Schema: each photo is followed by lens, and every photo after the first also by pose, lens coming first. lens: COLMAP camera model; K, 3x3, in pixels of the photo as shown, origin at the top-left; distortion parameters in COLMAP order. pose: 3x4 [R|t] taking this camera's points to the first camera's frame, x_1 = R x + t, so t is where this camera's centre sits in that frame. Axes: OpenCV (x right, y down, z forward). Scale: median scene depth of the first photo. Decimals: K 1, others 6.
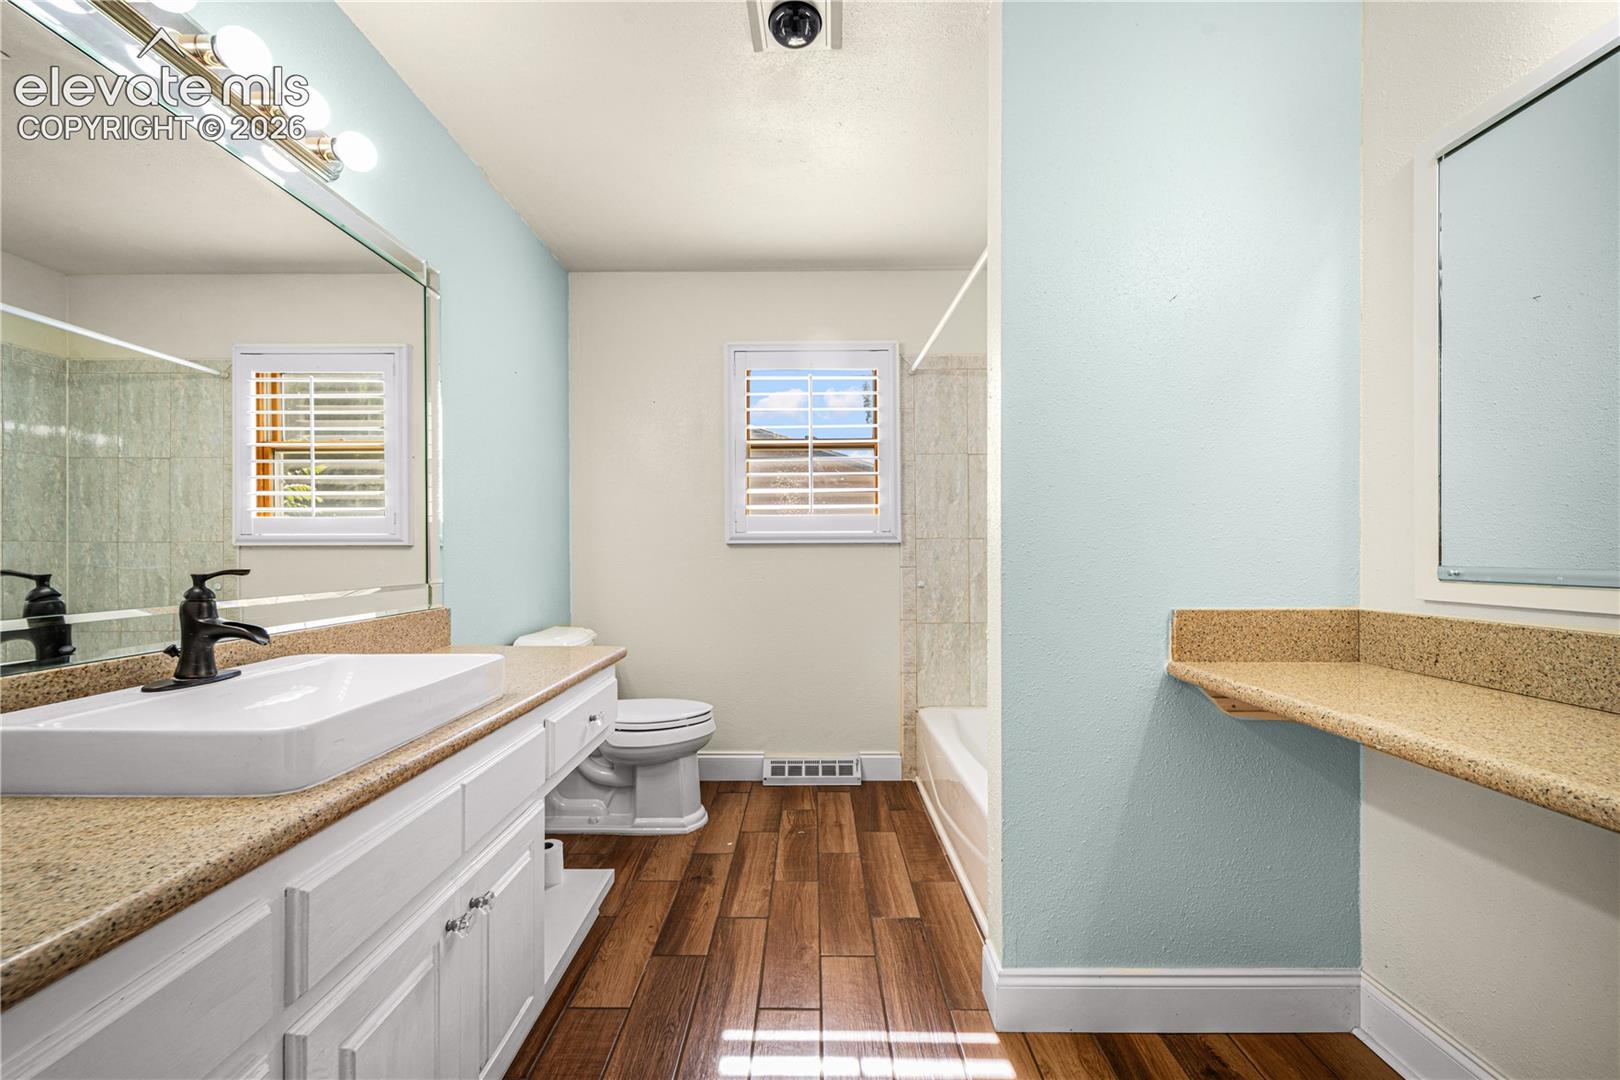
lens RADIAL K [[656.2, 0, 808.0], [0, 656.2, 549.2], [0, 0, 1]] dist [0.007042, -0.003052]
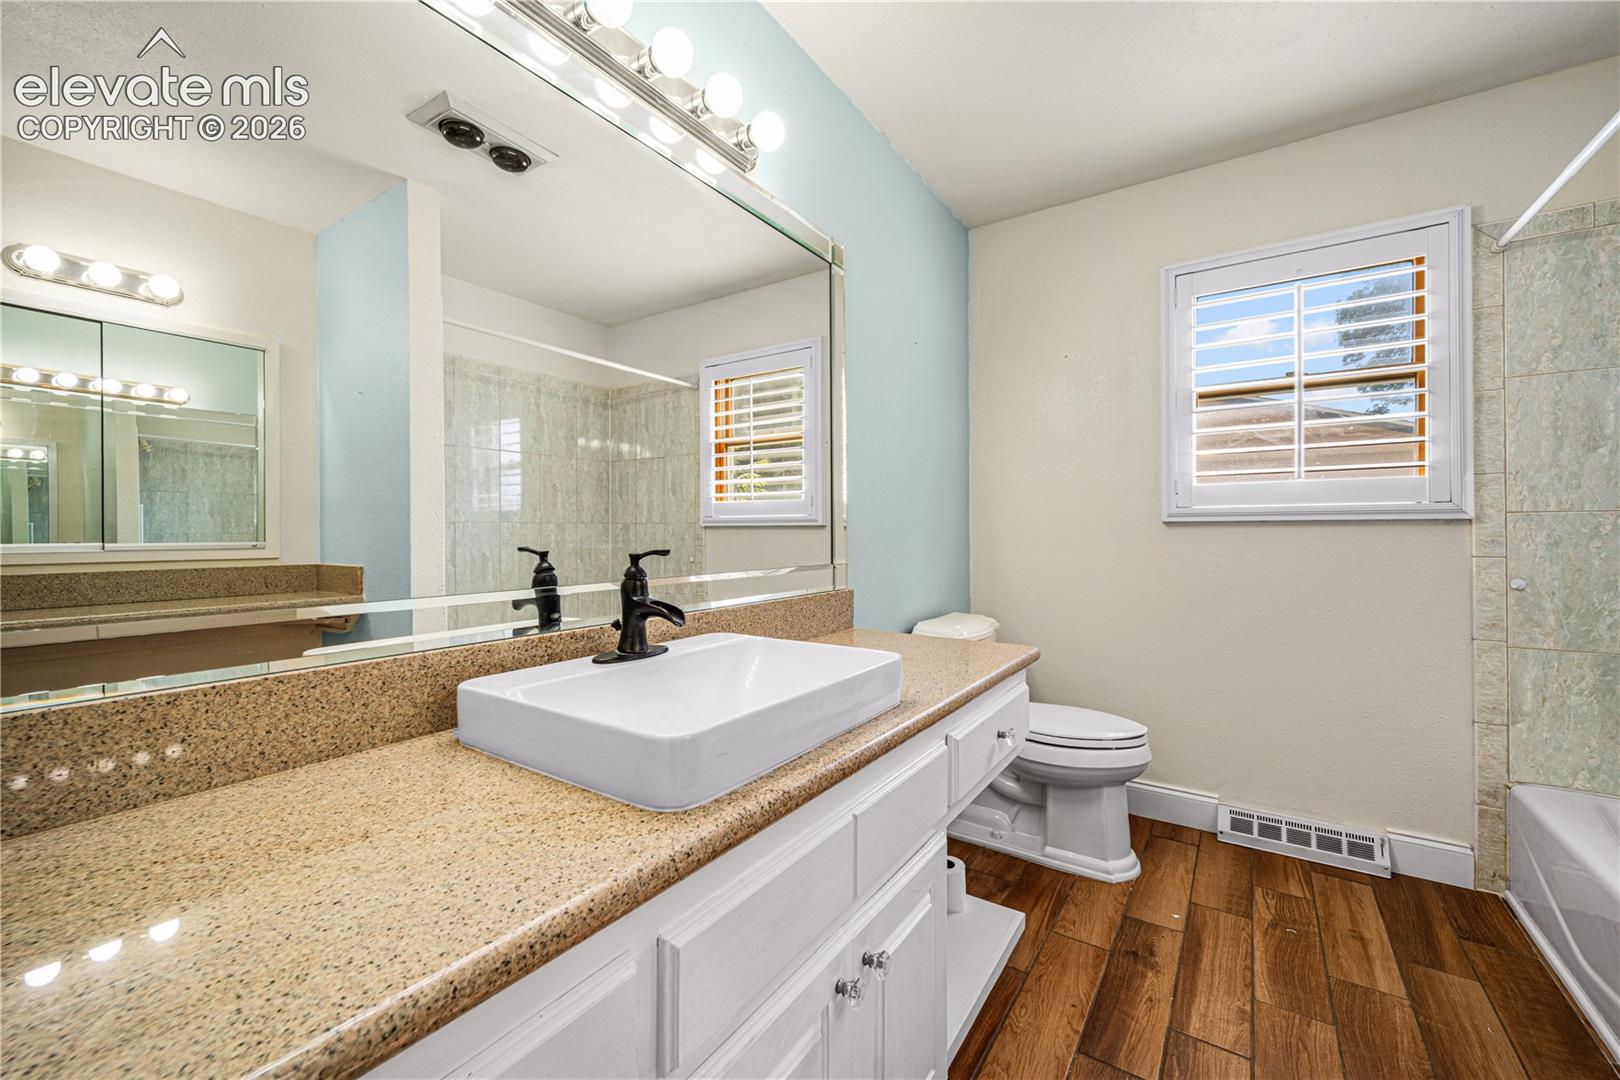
lens RADIAL K [[656.2, 0, 800.9], [0, 656.2, 530.7], [0, 0, 1]] dist [0.007042, -0.003052]
pose [[0.829200, 0.000941, -0.558951, -0.246510], [0.000623, 0.999996, 0.002607, -0.002486], [0.558952, -0.002510, 0.829196, 0.574877]]
